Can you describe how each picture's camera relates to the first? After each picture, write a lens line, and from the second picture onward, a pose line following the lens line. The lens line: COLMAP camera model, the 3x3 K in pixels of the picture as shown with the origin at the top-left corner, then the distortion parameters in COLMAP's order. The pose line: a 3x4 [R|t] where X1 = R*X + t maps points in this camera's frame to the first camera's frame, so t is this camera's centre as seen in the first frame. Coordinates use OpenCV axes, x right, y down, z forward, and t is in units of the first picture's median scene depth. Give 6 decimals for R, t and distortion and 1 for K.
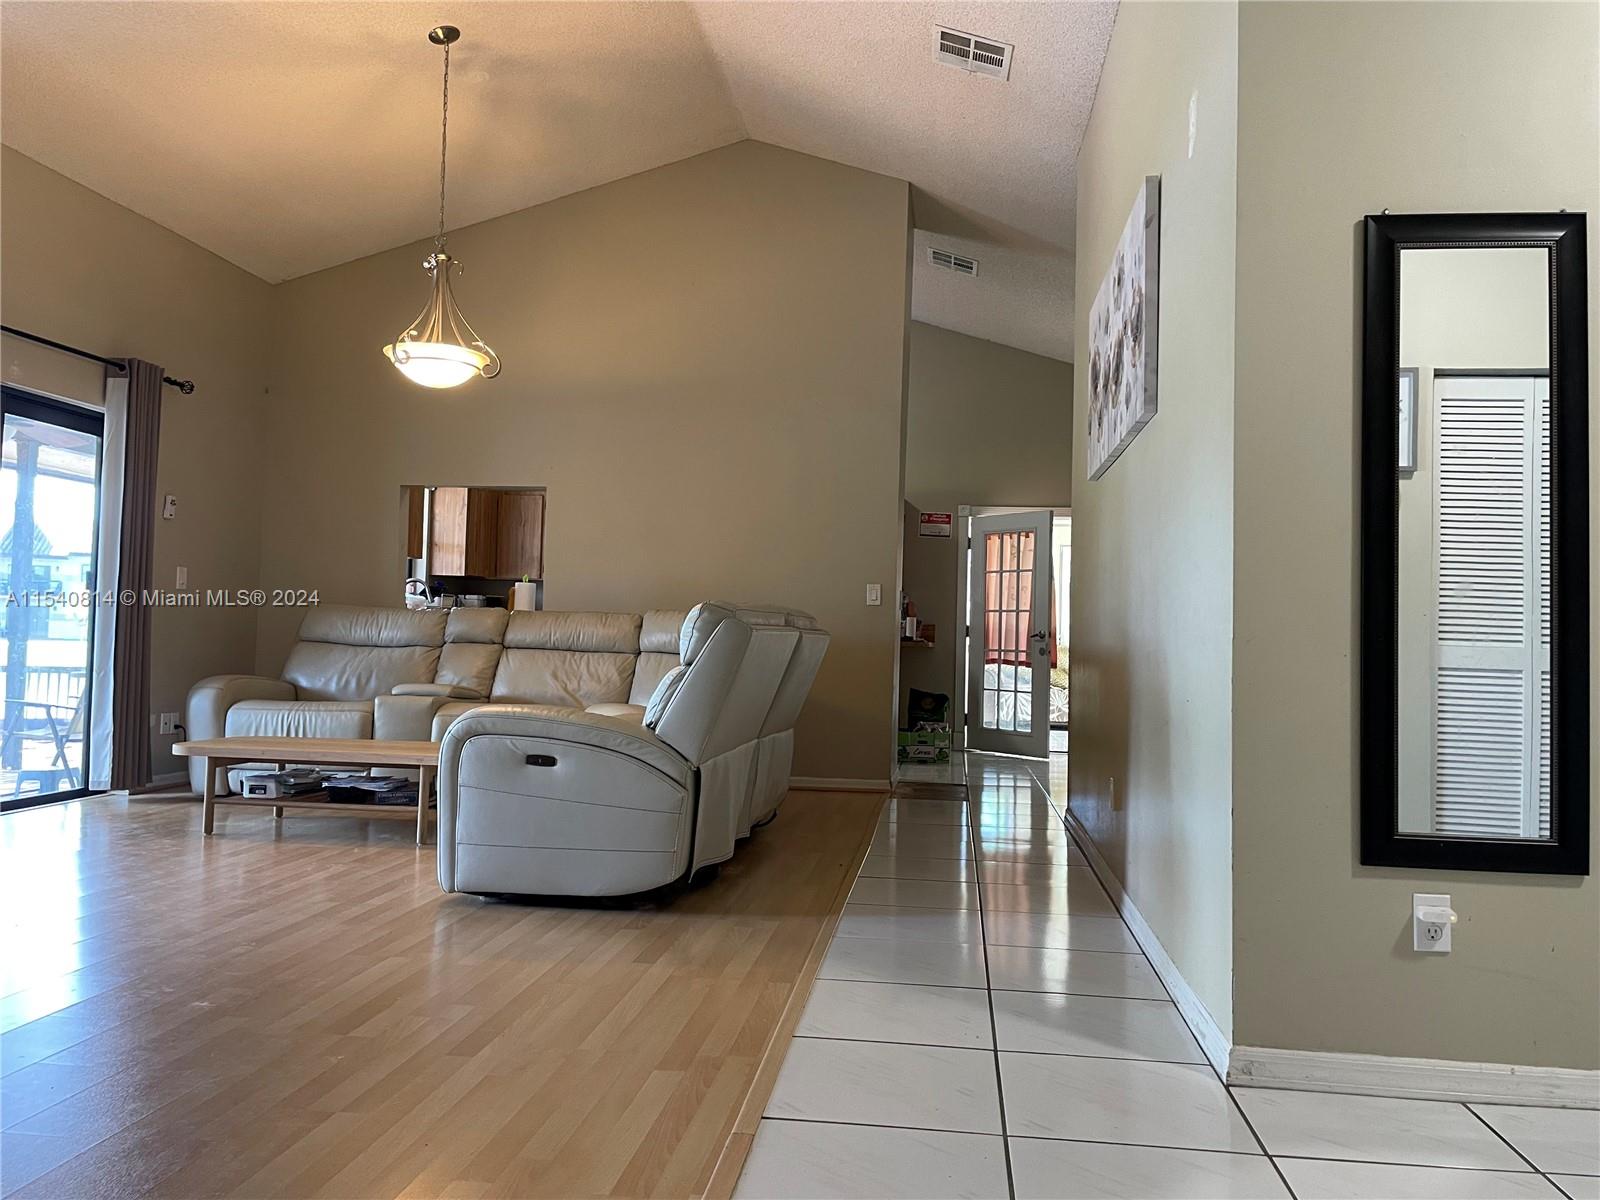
lens RADIAL K [[1224.8, 0, 805.2], [0, 1224.8, 590.9], [0, 0, 1]] dist [0.040164, -0.002705]
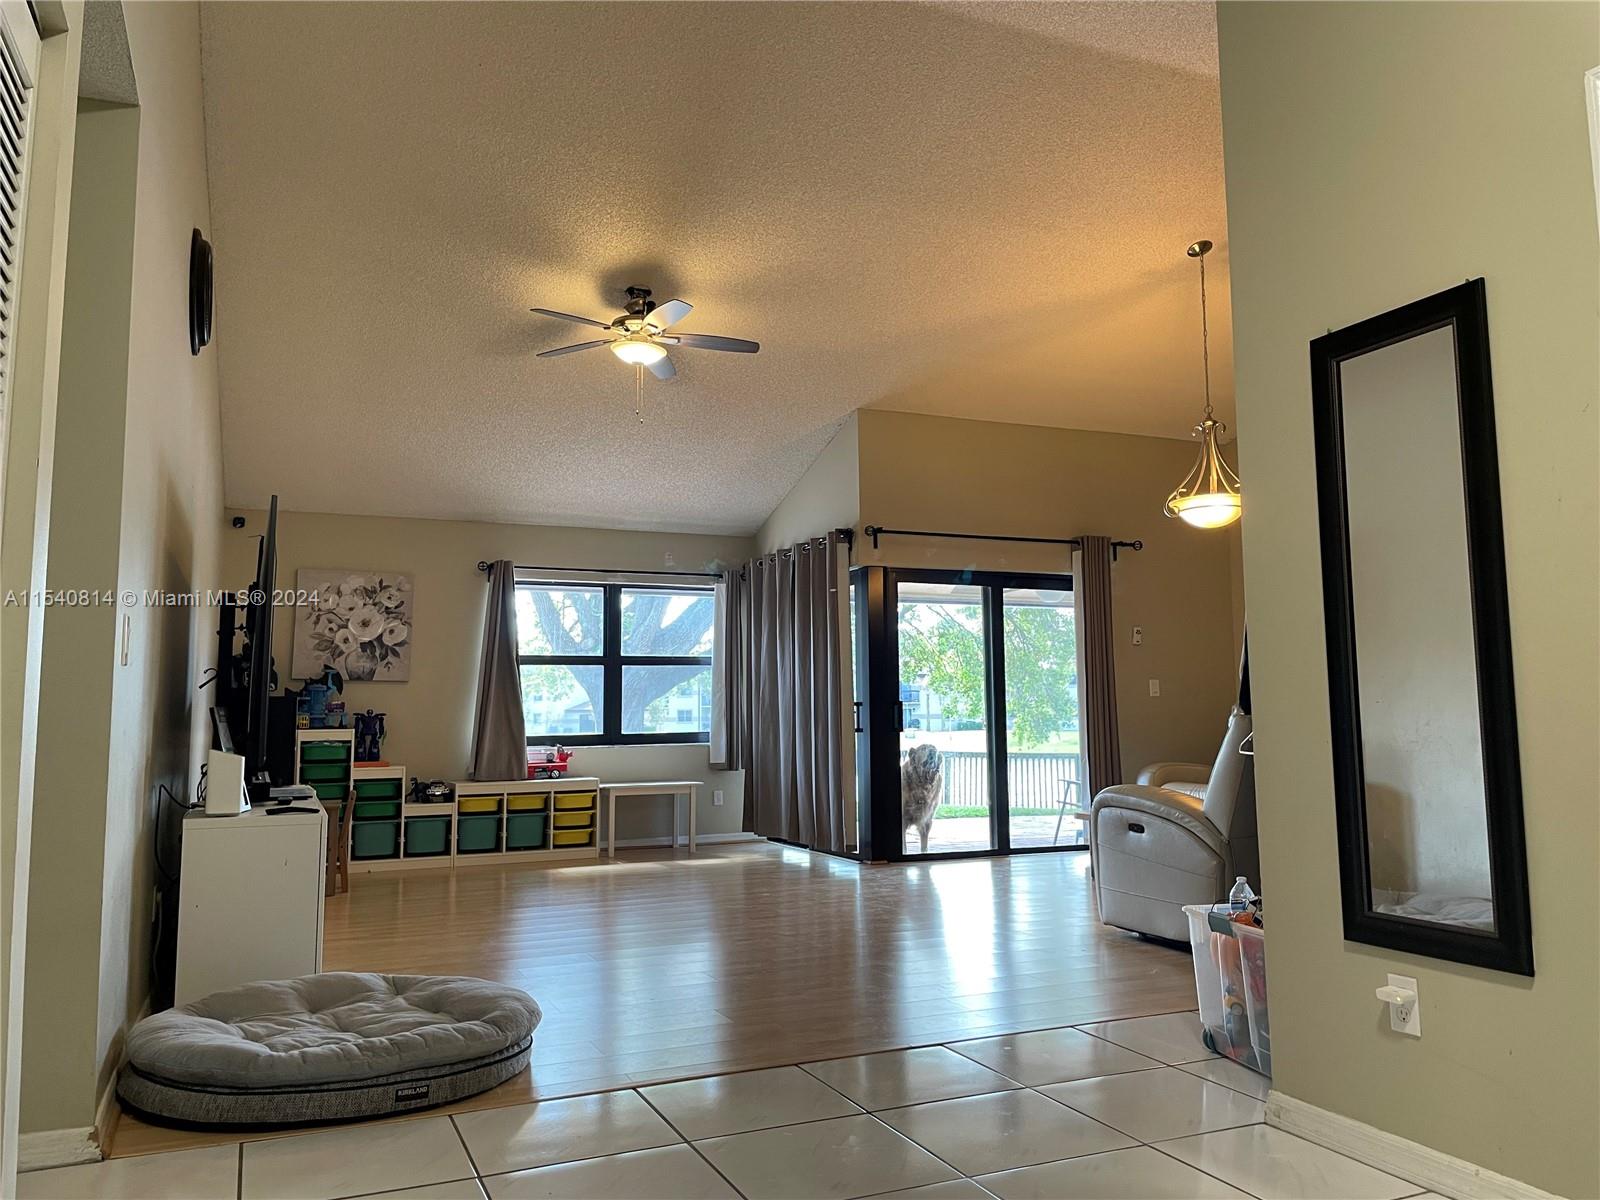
lens RADIAL K [[1224.8, 0, 804.2], [0, 1224.8, 600.7], [0, 0, 1]] dist [0.040164, -0.002705]
pose [[0.505620, -0.106799, -0.856121, 0.593093], [0.047554, 0.994250, -0.095945, 0.005910], [0.861445, 0.007800, 0.507791, 0.027329]]
